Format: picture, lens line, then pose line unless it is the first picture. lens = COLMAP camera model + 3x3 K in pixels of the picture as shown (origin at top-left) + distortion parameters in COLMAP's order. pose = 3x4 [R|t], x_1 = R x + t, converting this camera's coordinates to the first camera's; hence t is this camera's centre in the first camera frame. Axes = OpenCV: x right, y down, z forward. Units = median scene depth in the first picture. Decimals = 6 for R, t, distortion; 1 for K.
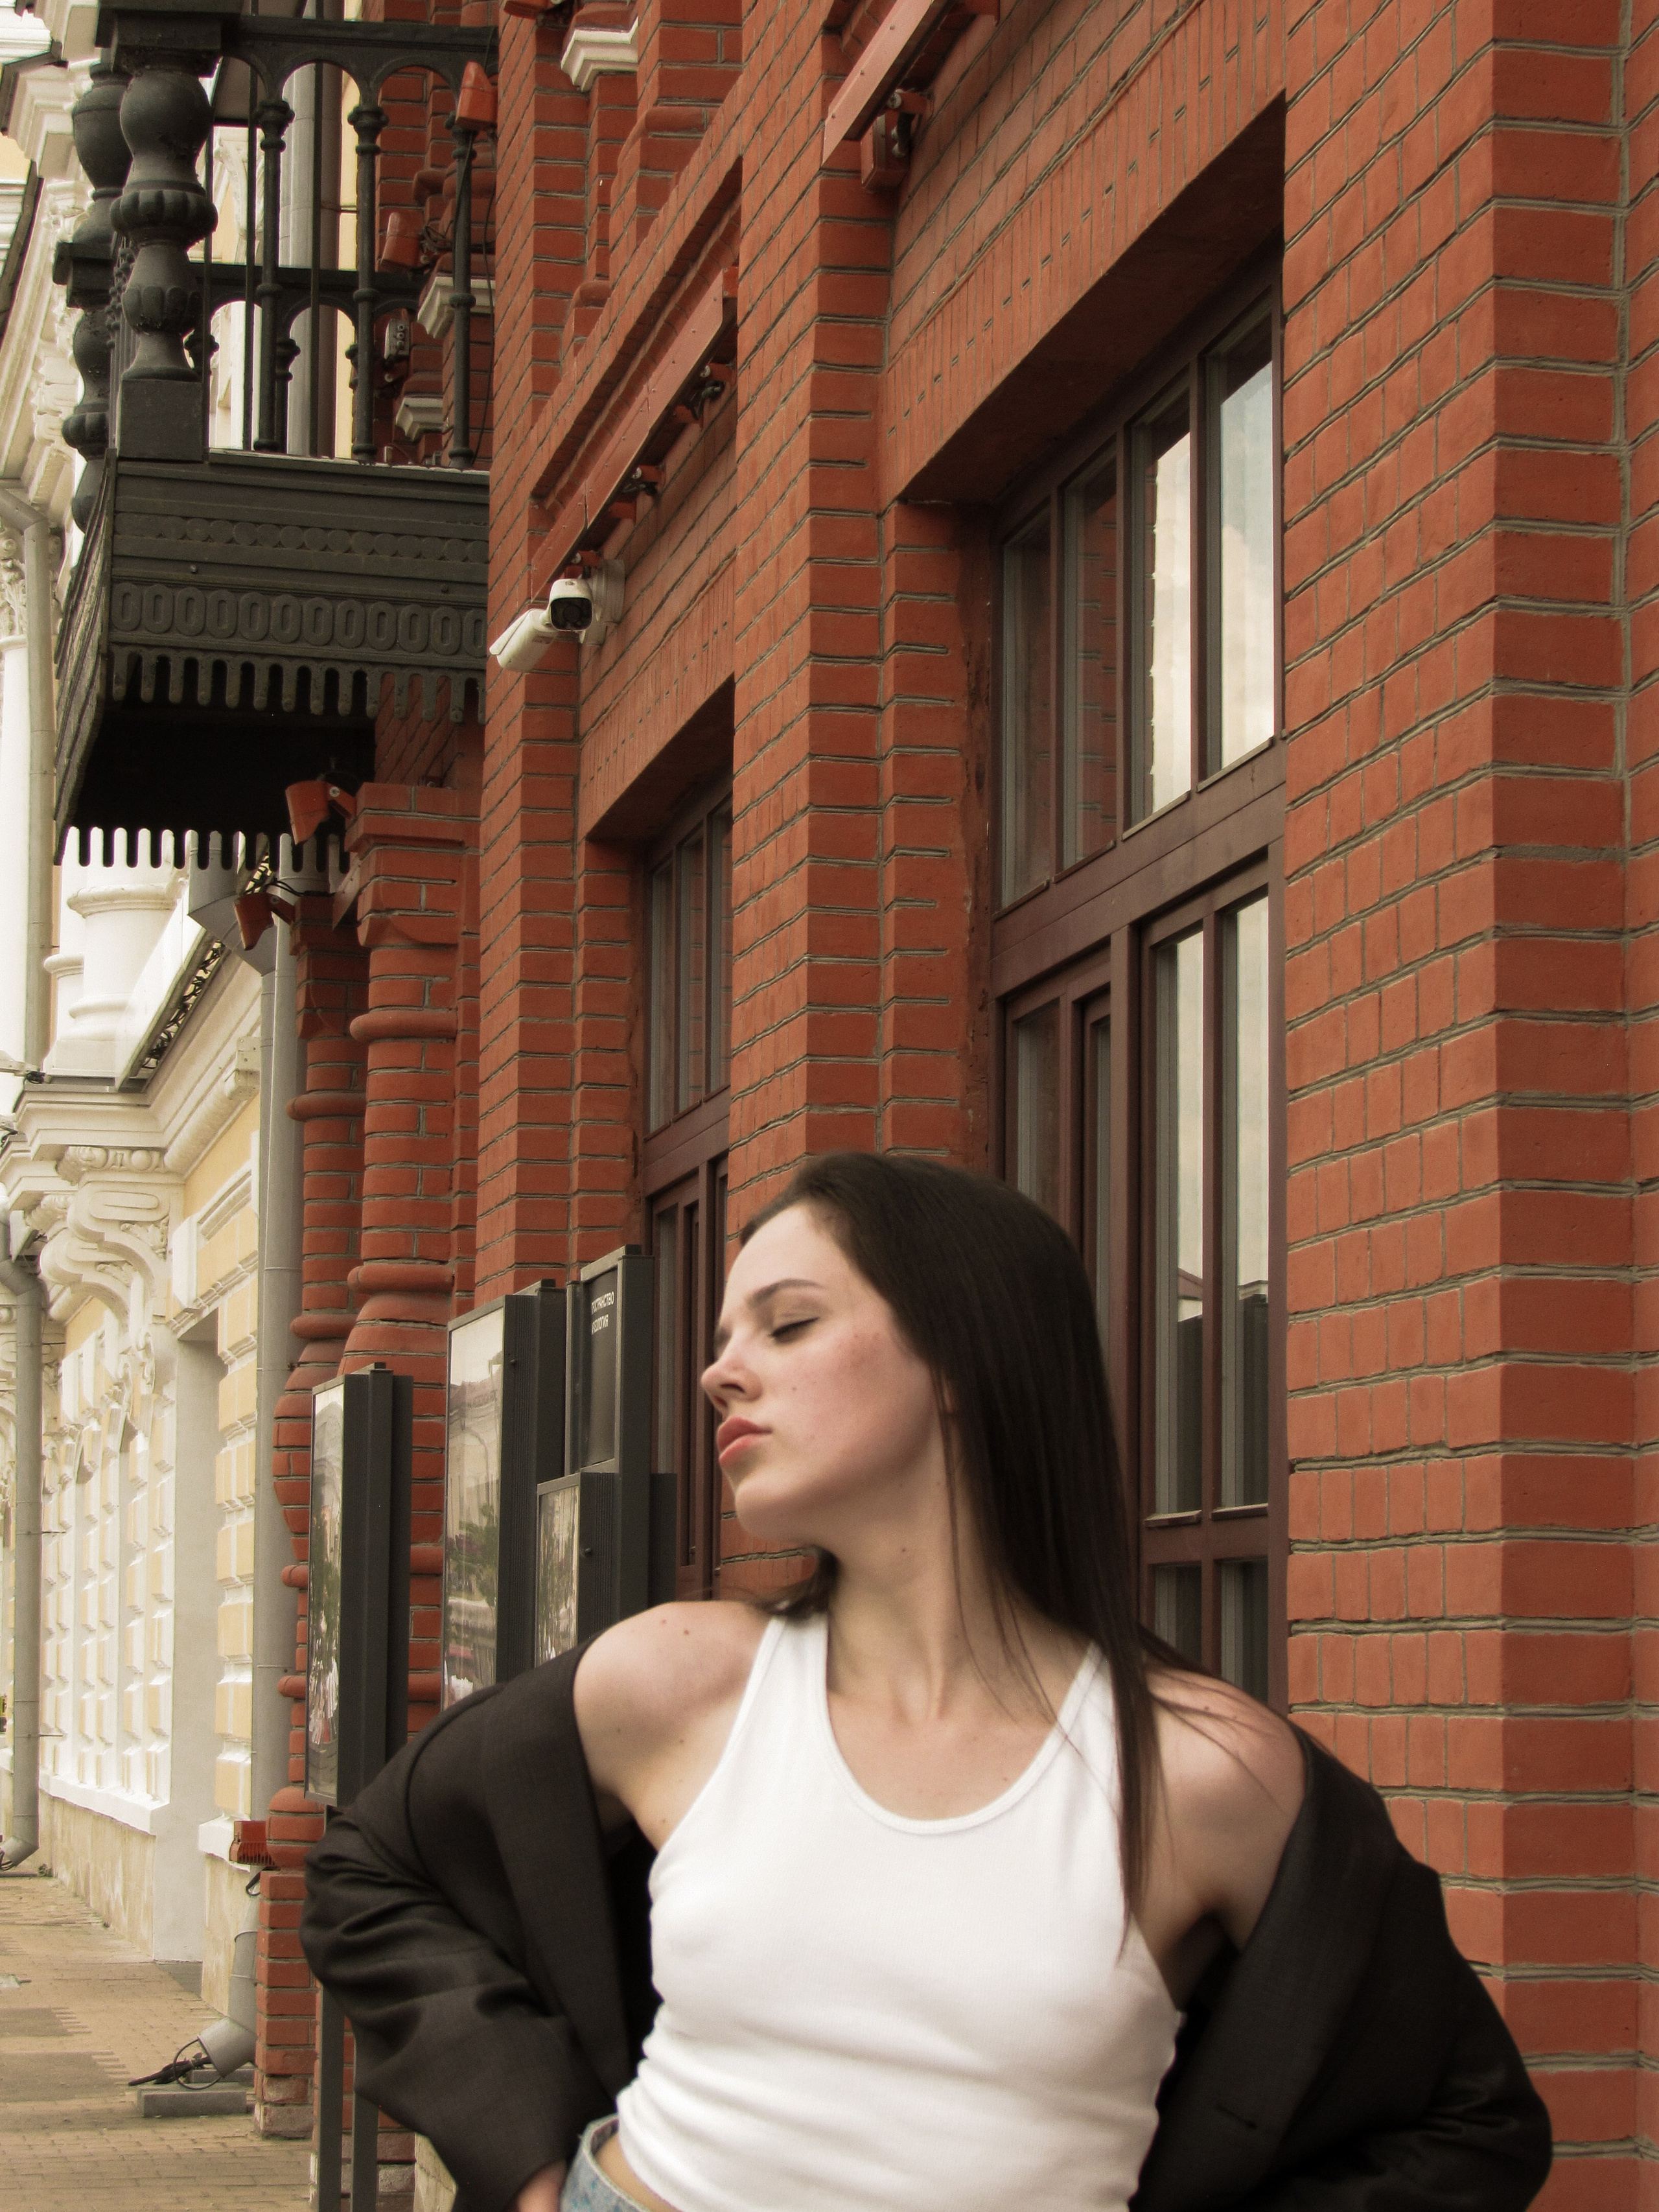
lens RADIAL K [[5642.3, 0, 833.3], [0, 5642.3, 1035.6], [0, 0, 1]] dist [-0.004143, 0.000000]
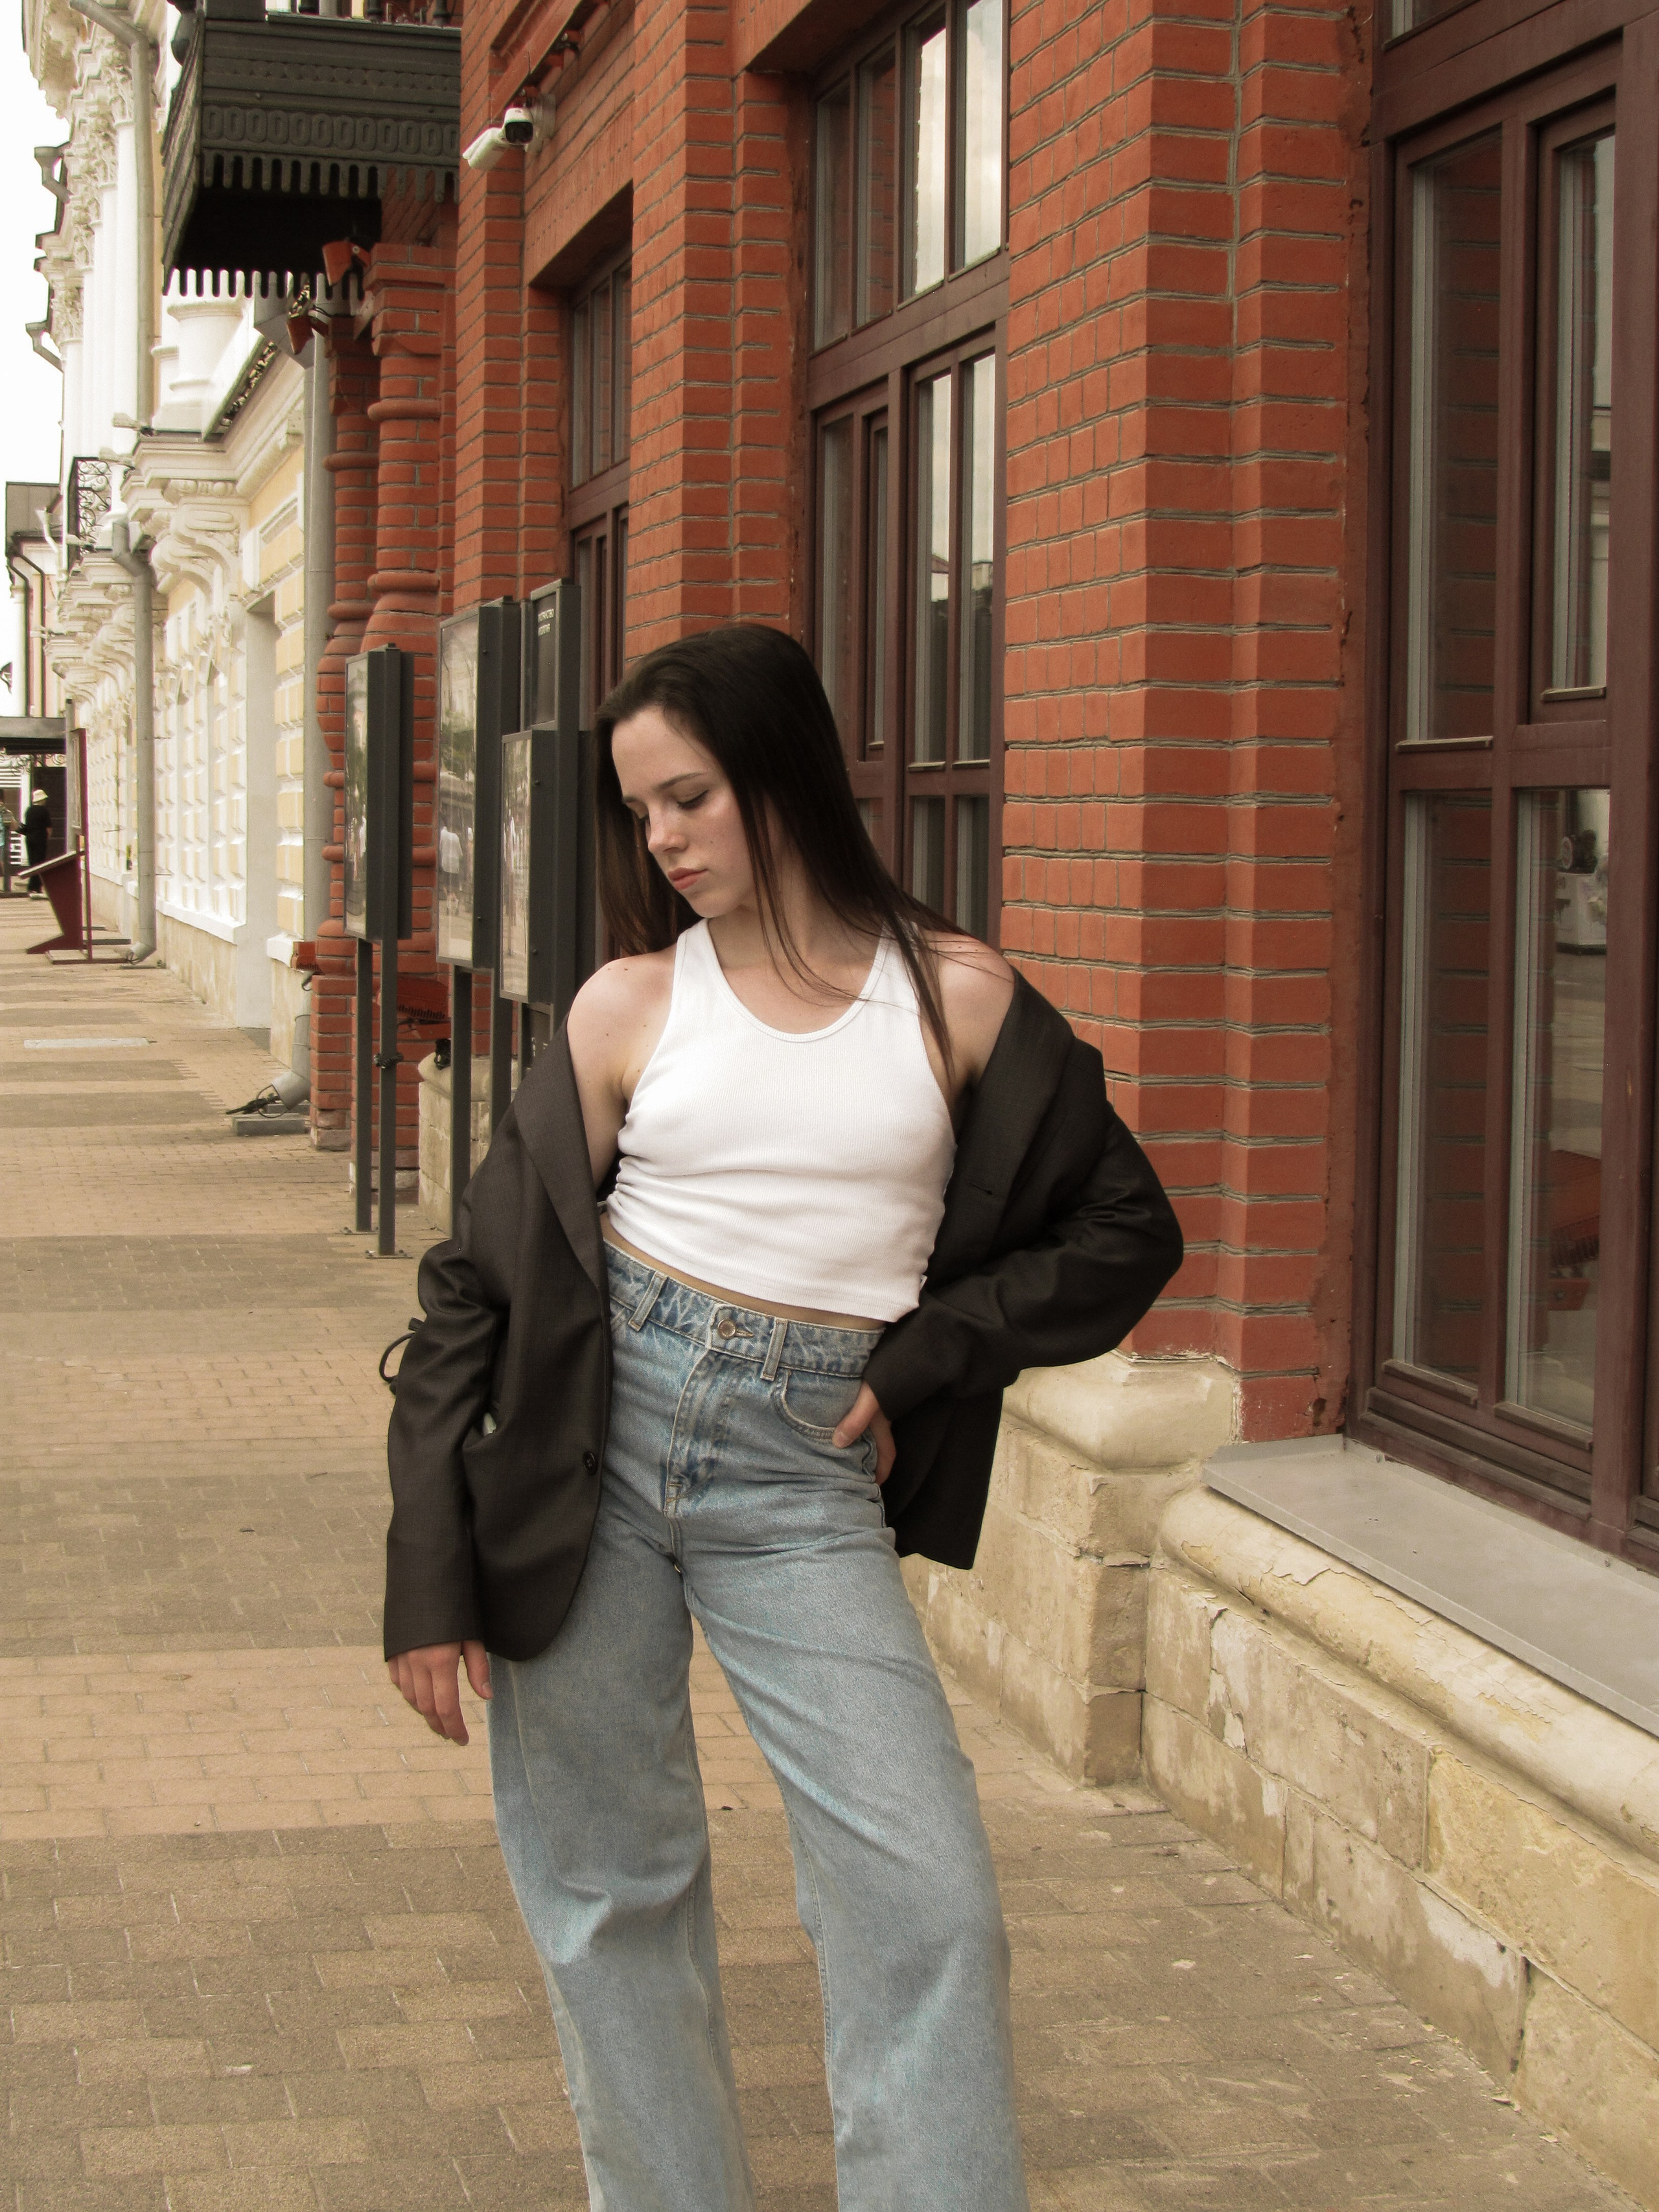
lens RADIAL K [[3853.8, 0, 780.1], [0, 3853.8, 1074.0], [0, 0, 1]] dist [-0.136461, 0.000000]
pose [[0.999703, 0.001434, 0.024344, -0.003512], [-0.005721, 0.984200, 0.176970, -0.013803], [-0.023706, -0.177057, 0.983915, -0.025204]]
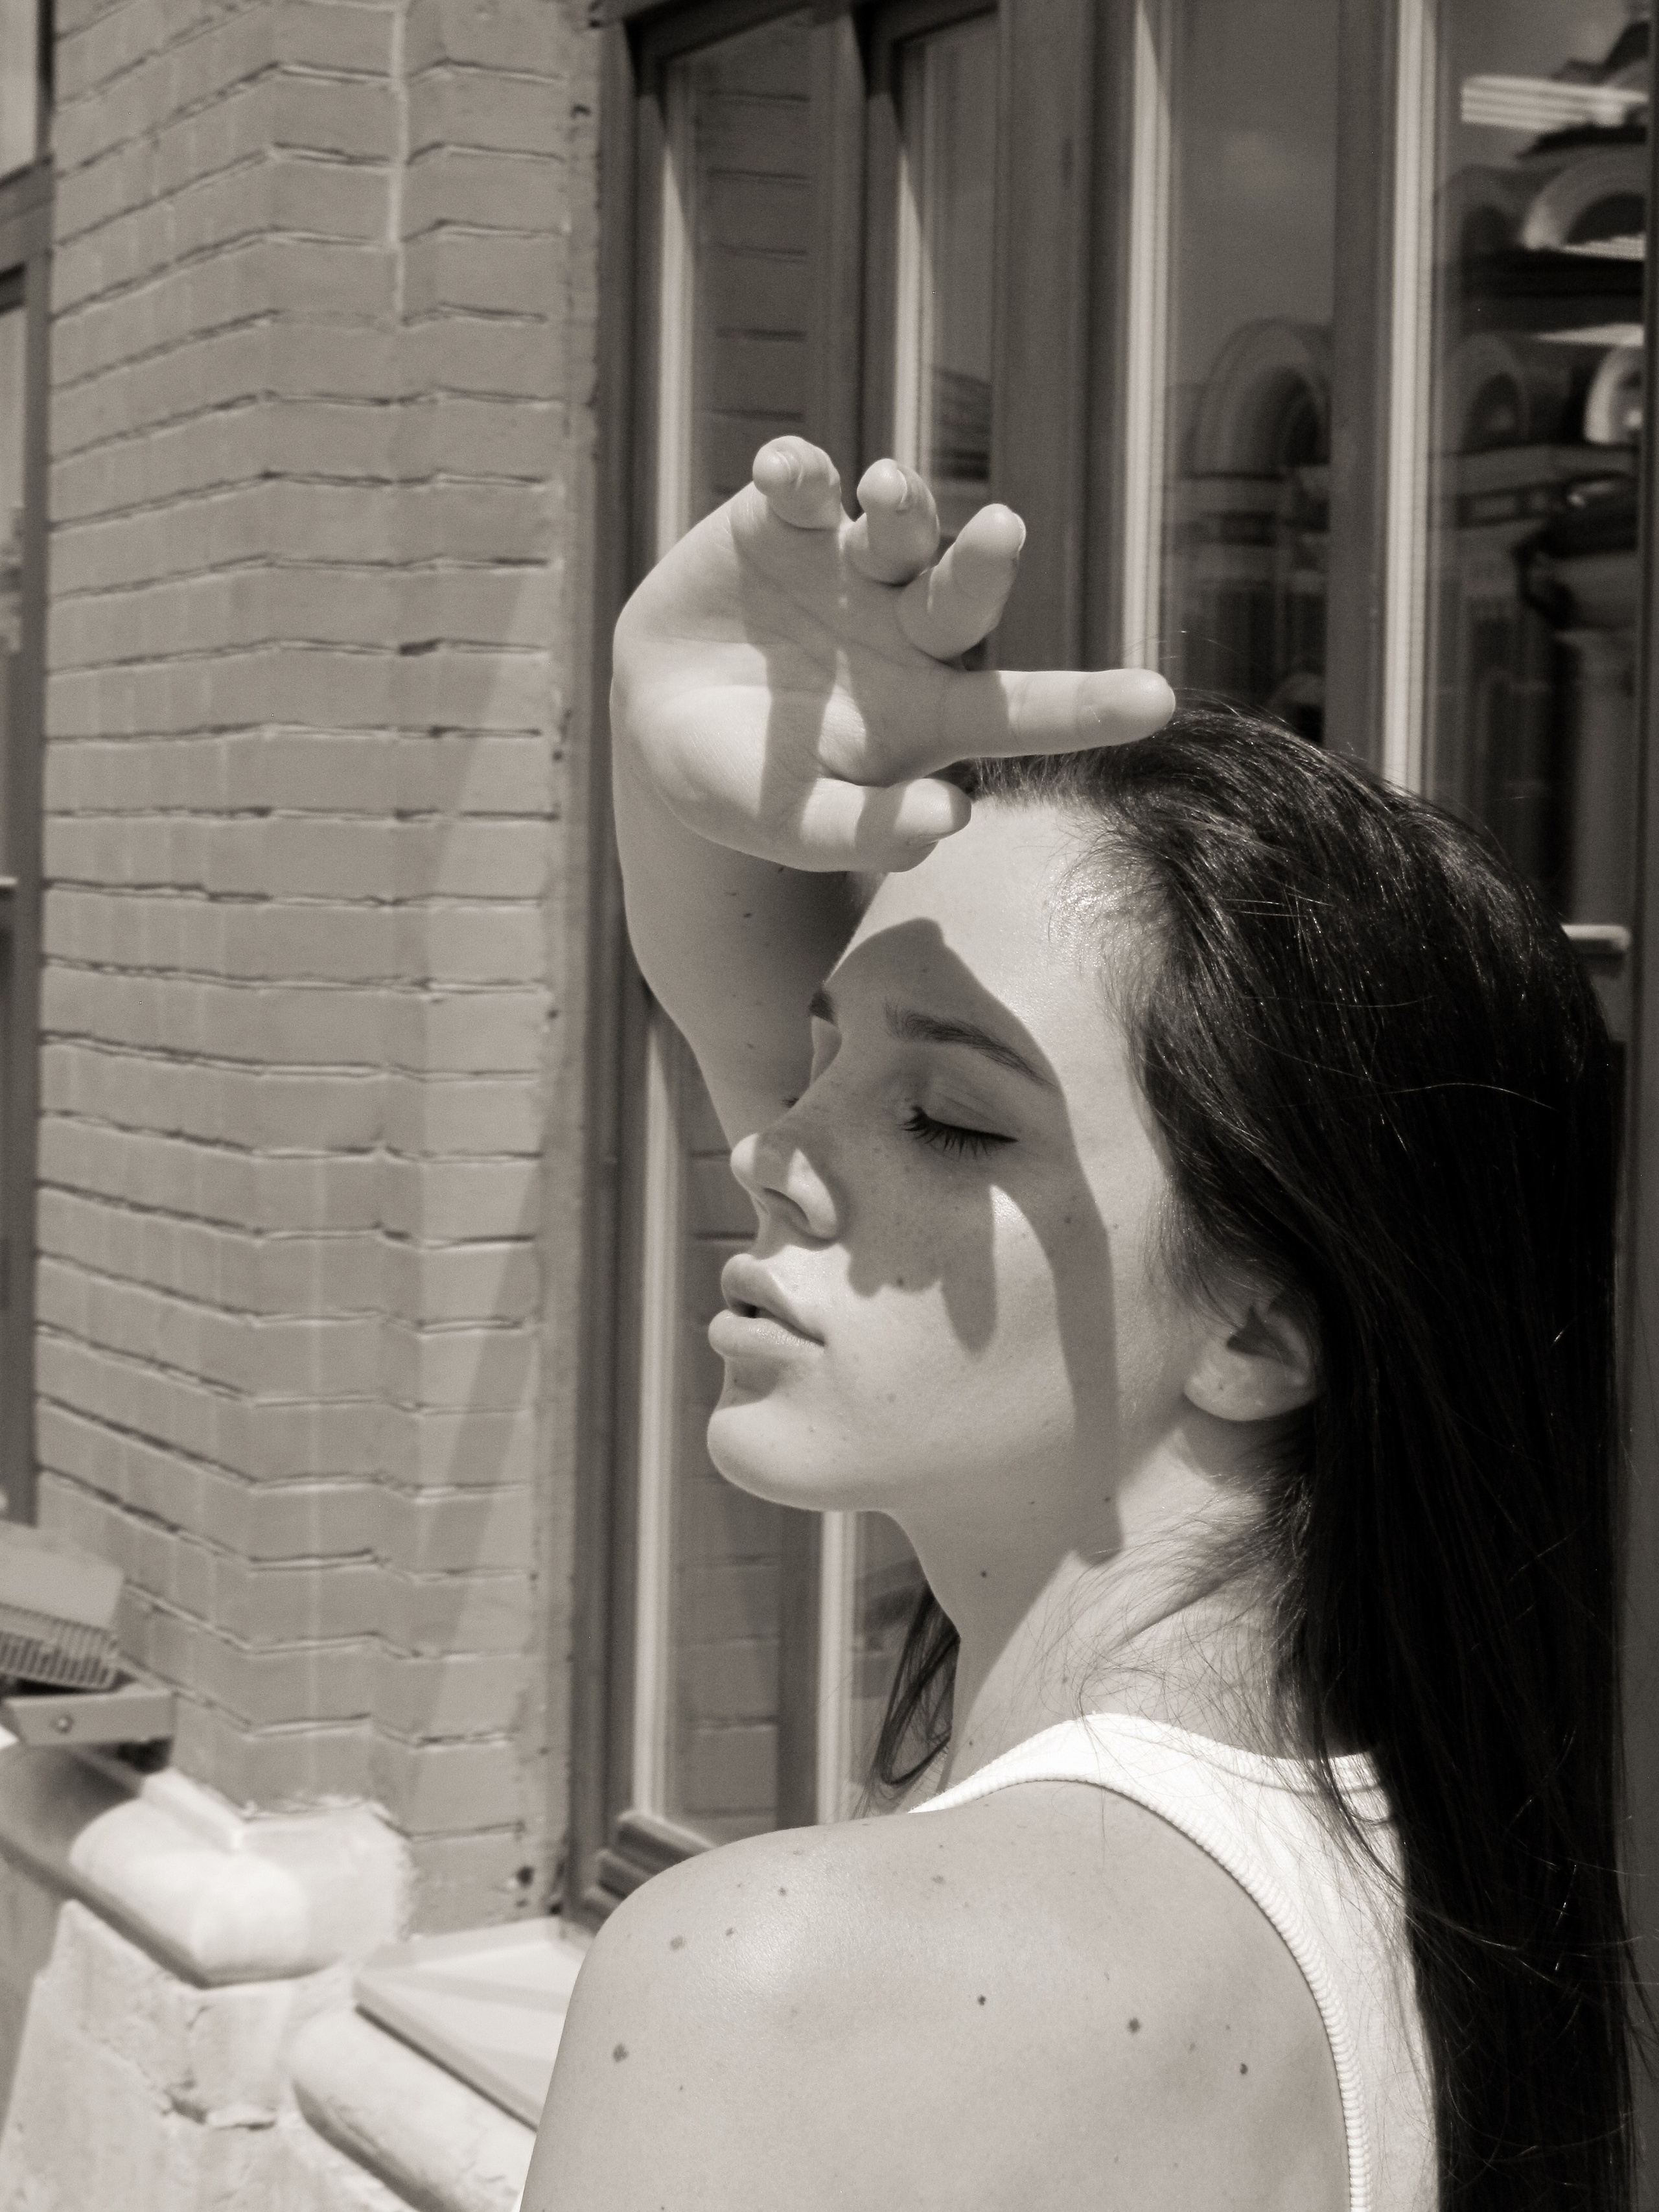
lens RADIAL K [[4627.1, 0, 799.1], [0, 4627.1, 1046.0], [0, 0, 1]] dist [-0.071371, 0.000000]
pose [[0.967308, 0.002571, 0.253591, -0.000718], [-0.041170, 0.988276, 0.147022, -0.017732], [-0.250240, -0.152656, 0.956073, 0.097692]]
